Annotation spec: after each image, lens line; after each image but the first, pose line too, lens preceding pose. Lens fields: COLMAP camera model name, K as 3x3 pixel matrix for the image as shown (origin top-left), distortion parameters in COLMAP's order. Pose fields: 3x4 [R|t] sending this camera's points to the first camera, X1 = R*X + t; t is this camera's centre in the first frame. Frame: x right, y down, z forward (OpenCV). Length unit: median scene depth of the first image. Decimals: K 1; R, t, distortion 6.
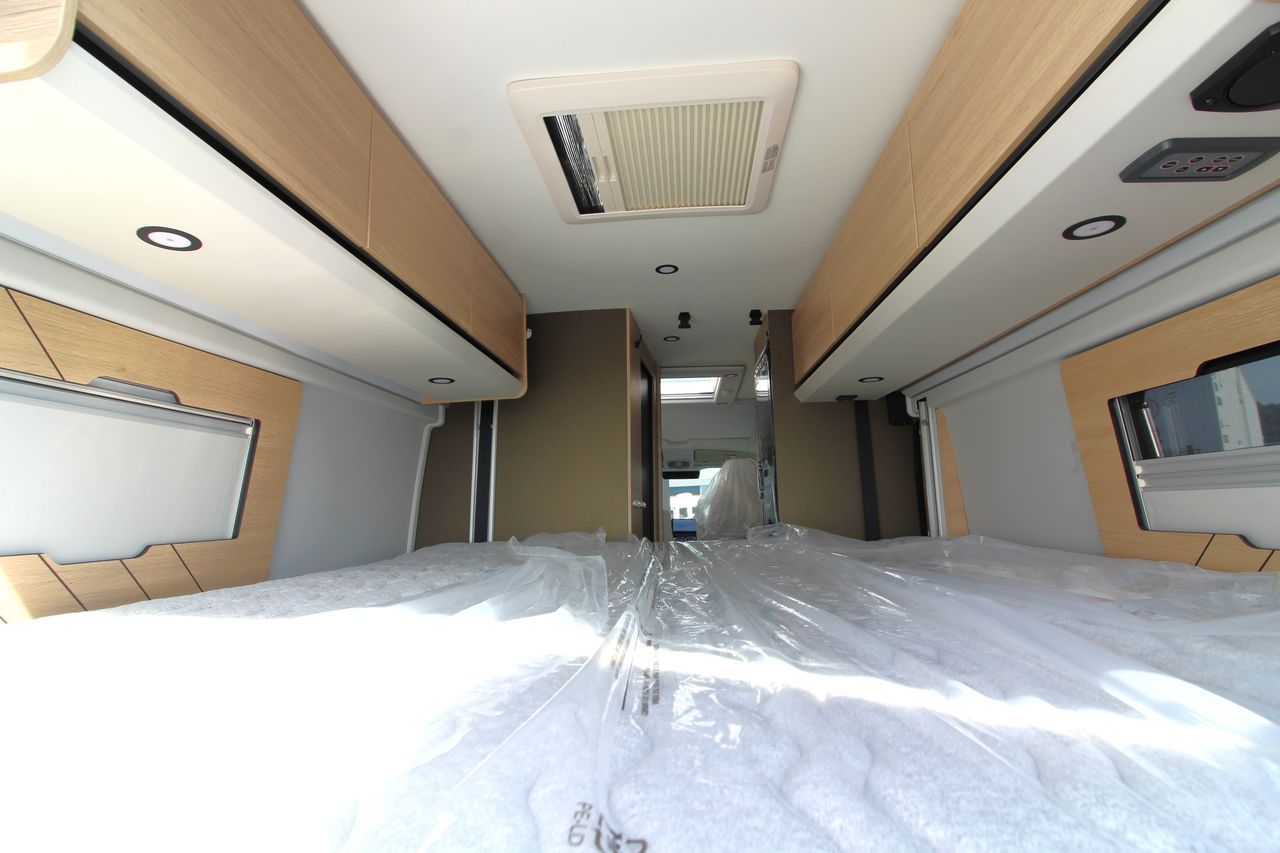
lens RADIAL K [[604.8, 0, 635.3], [0, 604.8, 384.6], [0, 0, 1]] dist [0.000986, -0.009080]
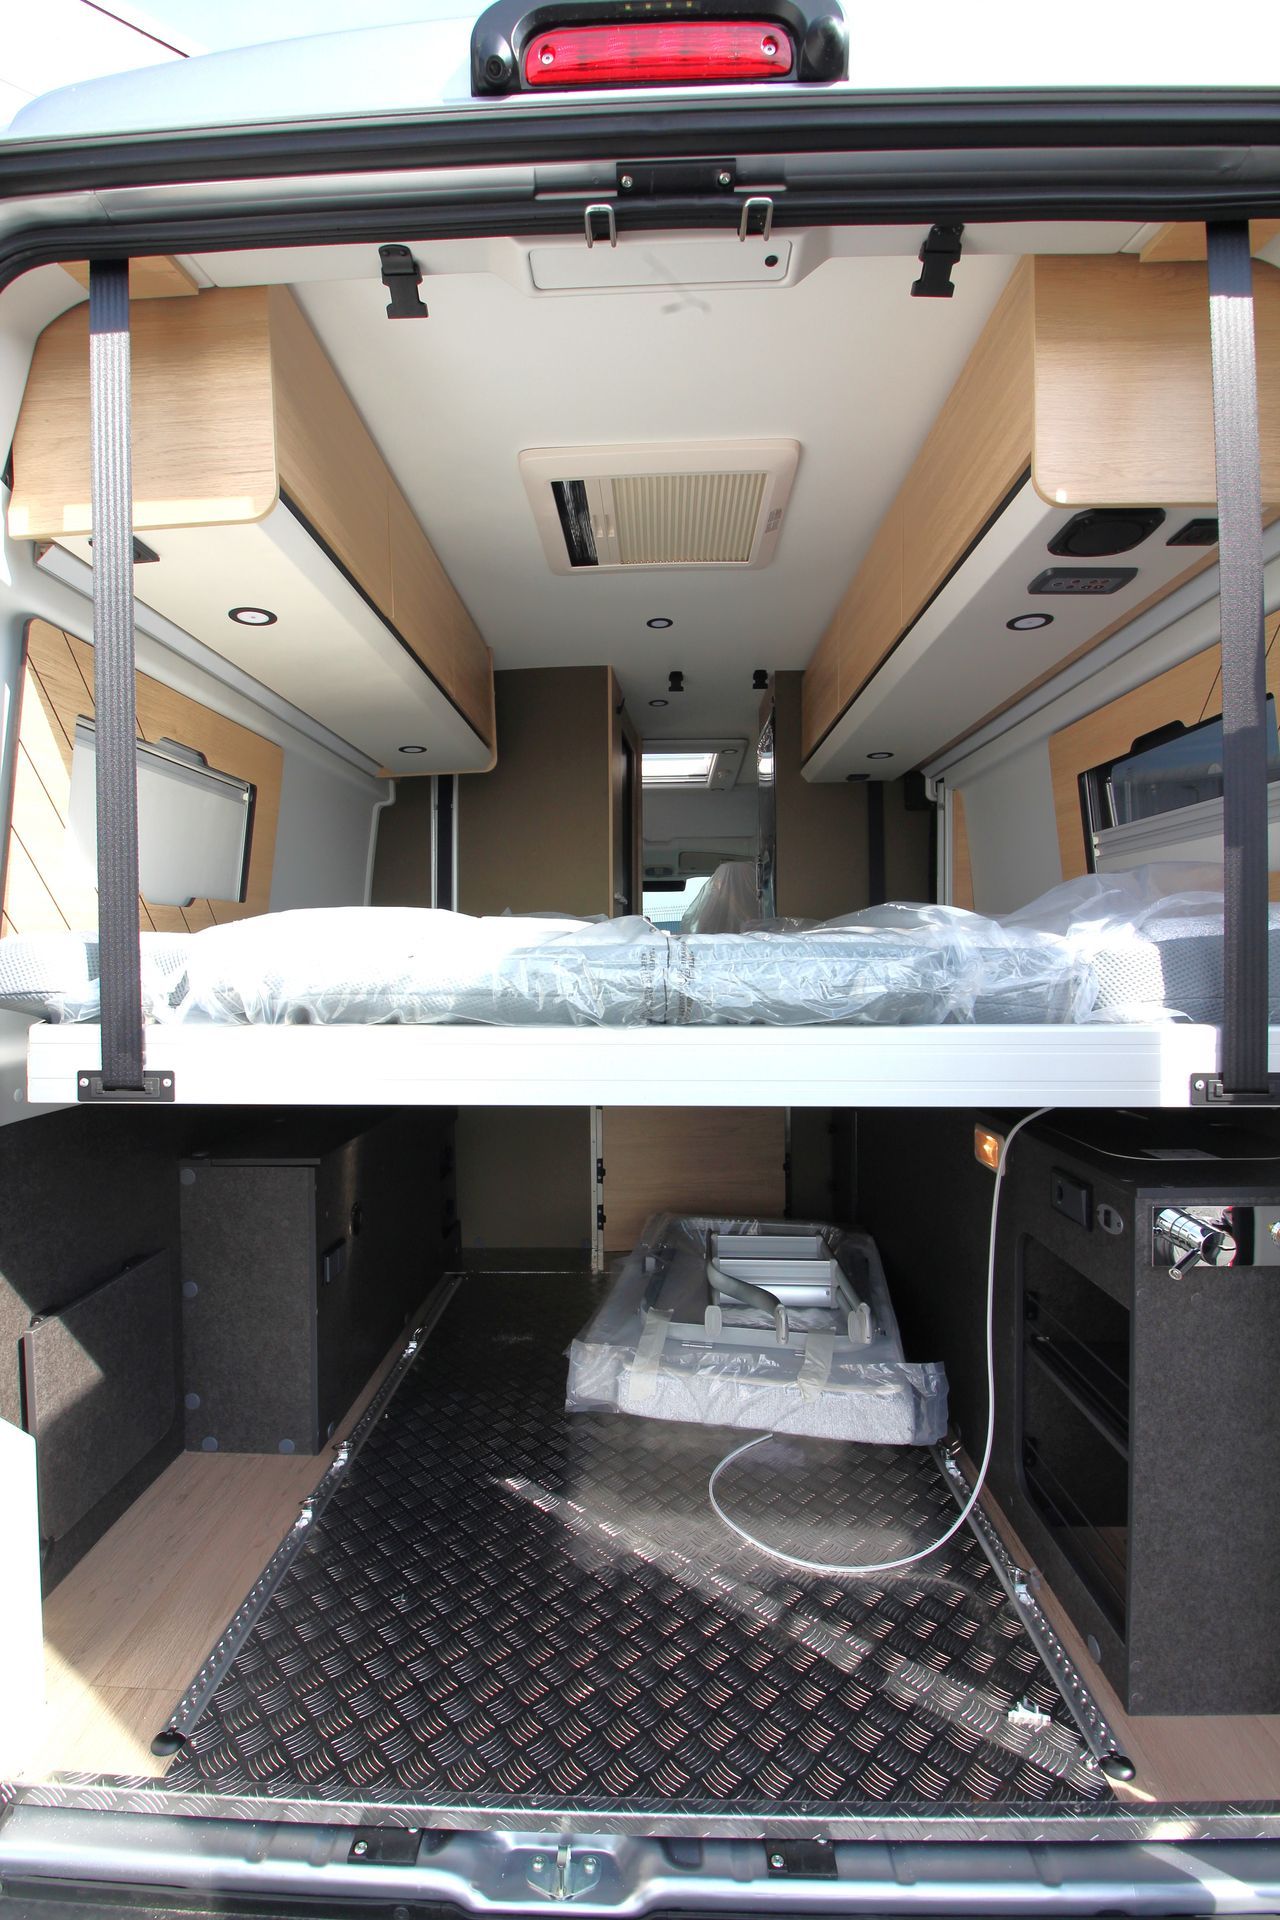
lens RADIAL K [[907.2, 0, 640.0], [0, 907.2, 960.0], [0, 0, 1]] dist [0.000986, -0.009080]
pose [[0.998237, 0.000595, 0.059352, -0.050967], [-0.012851, 0.978396, 0.206338, 0.015267], [-0.057947, -0.206737, 0.976679, -0.361917]]
